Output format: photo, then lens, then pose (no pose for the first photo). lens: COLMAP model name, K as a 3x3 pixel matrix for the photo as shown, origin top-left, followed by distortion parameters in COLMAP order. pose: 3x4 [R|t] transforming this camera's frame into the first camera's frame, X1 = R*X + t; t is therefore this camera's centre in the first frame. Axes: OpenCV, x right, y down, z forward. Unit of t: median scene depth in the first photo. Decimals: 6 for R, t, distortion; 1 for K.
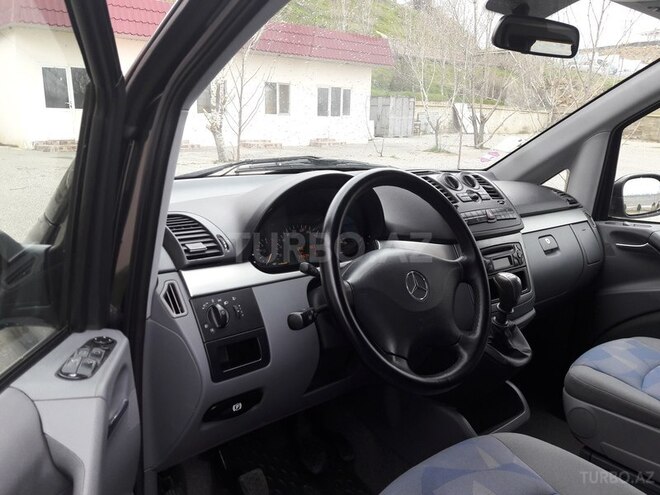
lens RADIAL K [[520.6, 0, 333.7], [0, 520.6, 257.0], [0, 0, 1]] dist [0.050143, -0.147393]
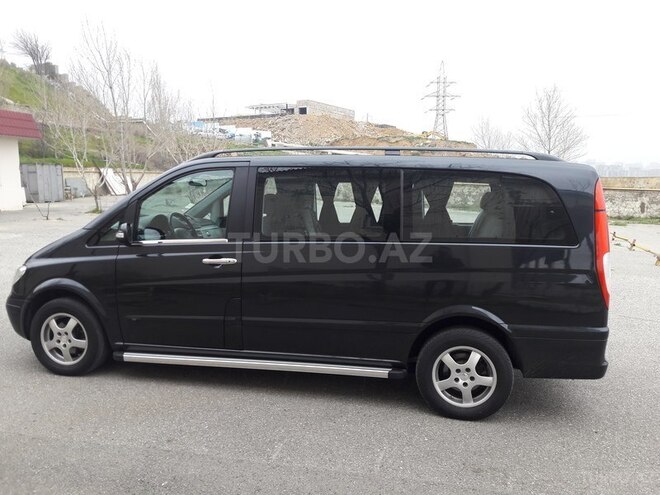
lens RADIAL K [[520.6, 0, 333.7], [0, 520.6, 257.0], [0, 0, 1]] dist [0.050143, -0.147393]
pose [[0.793329, -0.114940, 0.597845, -0.058750], [0.178700, 0.982723, -0.048196, 0.025662], [-0.581976, 0.145070, 0.800162, -0.128892]]
